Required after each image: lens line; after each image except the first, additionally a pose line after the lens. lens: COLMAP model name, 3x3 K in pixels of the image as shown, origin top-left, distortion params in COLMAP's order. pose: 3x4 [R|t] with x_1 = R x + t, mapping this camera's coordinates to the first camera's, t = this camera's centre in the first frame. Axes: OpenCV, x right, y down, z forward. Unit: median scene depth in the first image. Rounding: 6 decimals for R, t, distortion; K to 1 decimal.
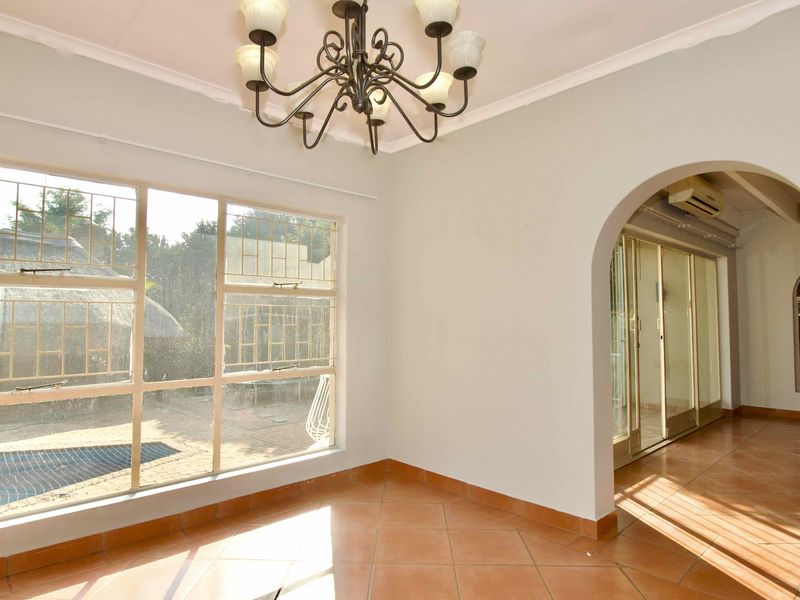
lens RADIAL K [[454.0, 0, 400.0], [0, 454.0, 300.0], [0, 0, 1]] dist [-0.000988, -0.001458]
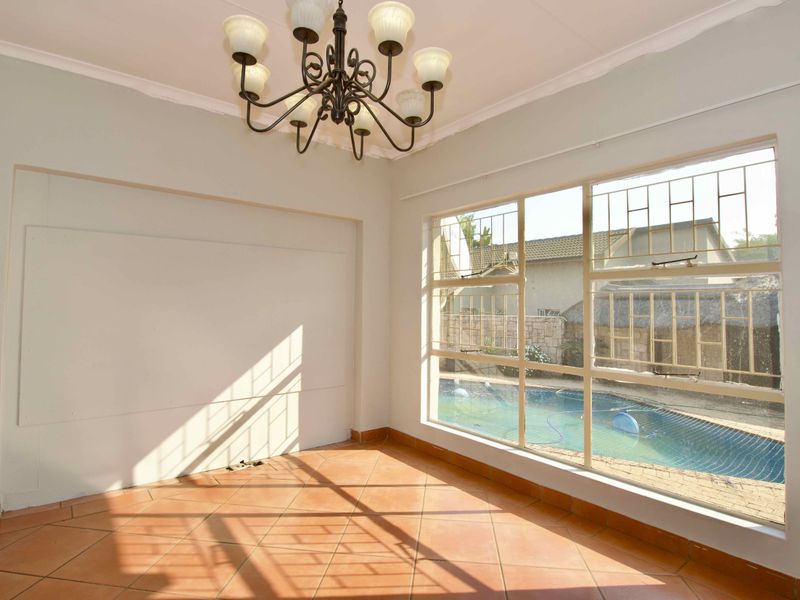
lens RADIAL K [[453.9, 0, 398.7], [0, 453.9, 274.4], [0, 0, 1]] dist [-0.002251, -0.001137]
pose [[-0.071536, -0.062967, -0.995449, 0.585894], [0.042863, 0.996889, -0.066139, 0.016960], [0.996517, -0.047399, -0.068614, 0.665493]]
